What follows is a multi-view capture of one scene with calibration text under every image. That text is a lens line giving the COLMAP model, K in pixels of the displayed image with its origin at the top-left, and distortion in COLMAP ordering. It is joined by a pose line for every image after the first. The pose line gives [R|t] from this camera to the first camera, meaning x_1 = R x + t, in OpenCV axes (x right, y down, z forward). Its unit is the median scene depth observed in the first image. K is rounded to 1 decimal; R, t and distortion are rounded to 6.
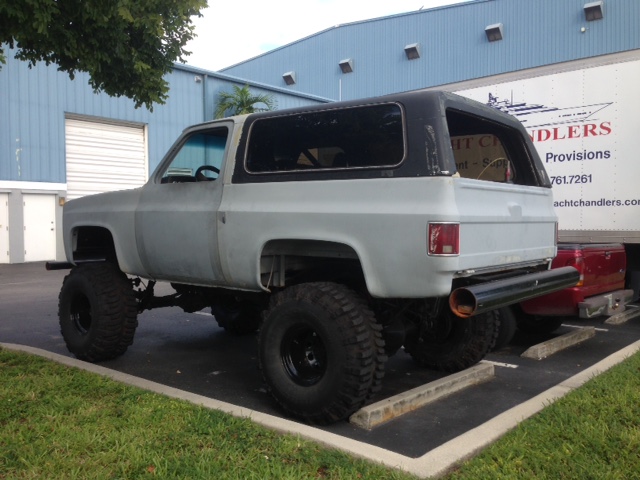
lens RADIAL K [[615.3, 0, 320.0], [0, 615.3, 241.5], [0, 0, 1]] dist [0.068104, 0.000000]
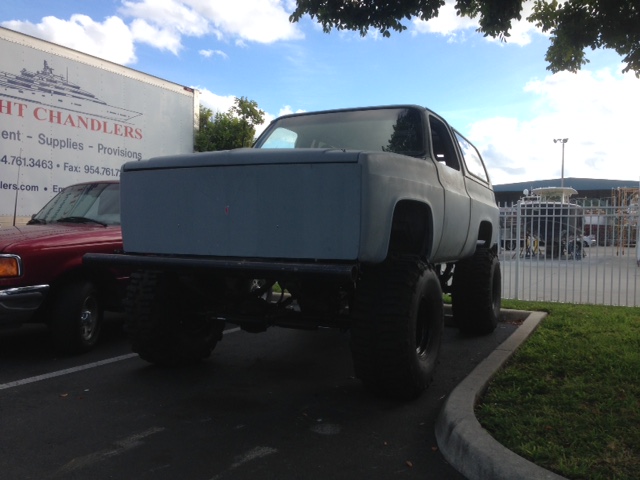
lens RADIAL K [[615.3, 0, 320.0], [0, 615.3, 239.9], [0, 0, 1]] dist [0.068104, 0.000000]
pose [[-0.249867, -0.014138, 0.968177, -0.733168], [0.015842, 0.999700, 0.018687, 0.003858], [-0.968151, 0.020007, -0.249568, 0.914289]]
